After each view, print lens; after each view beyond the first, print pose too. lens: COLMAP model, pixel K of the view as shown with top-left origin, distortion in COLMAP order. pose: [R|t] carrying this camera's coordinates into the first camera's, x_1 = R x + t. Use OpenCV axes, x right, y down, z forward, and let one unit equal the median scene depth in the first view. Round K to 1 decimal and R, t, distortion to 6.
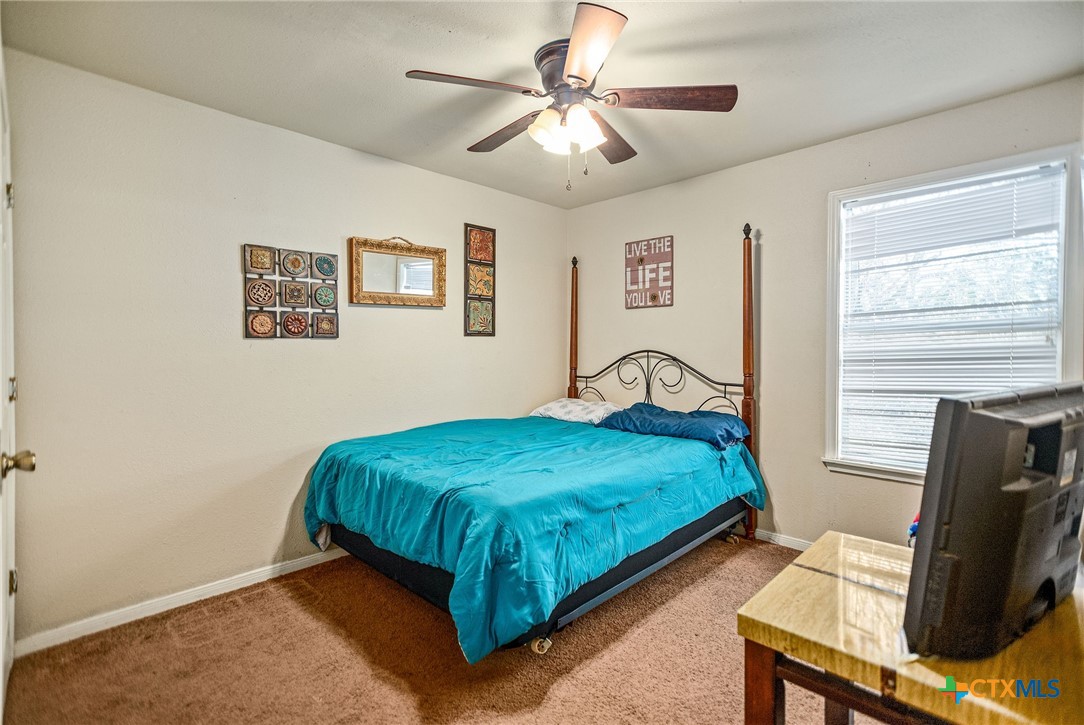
lens RADIAL K [[503.7, 0, 542.0], [0, 503.7, 362.5], [0, 0, 1]] dist [-0.003497, -0.000206]
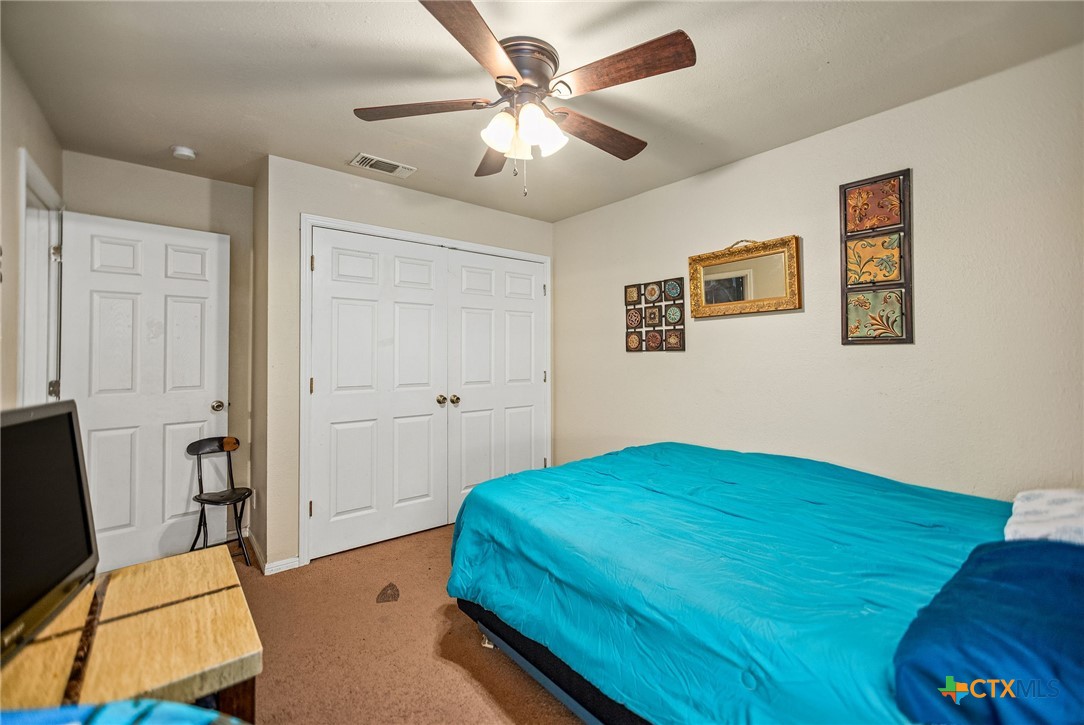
lens RADIAL K [[454.2, 0, 541.9], [0, 454.2, 350.1], [0, 0, 1]] dist [0.000233, 0.000047]
pose [[-0.090101, -0.007436, -0.995905, 0.632693], [-0.031744, 0.999485, -0.004591, -0.035610], [0.995427, 0.031201, -0.090291, 0.785721]]
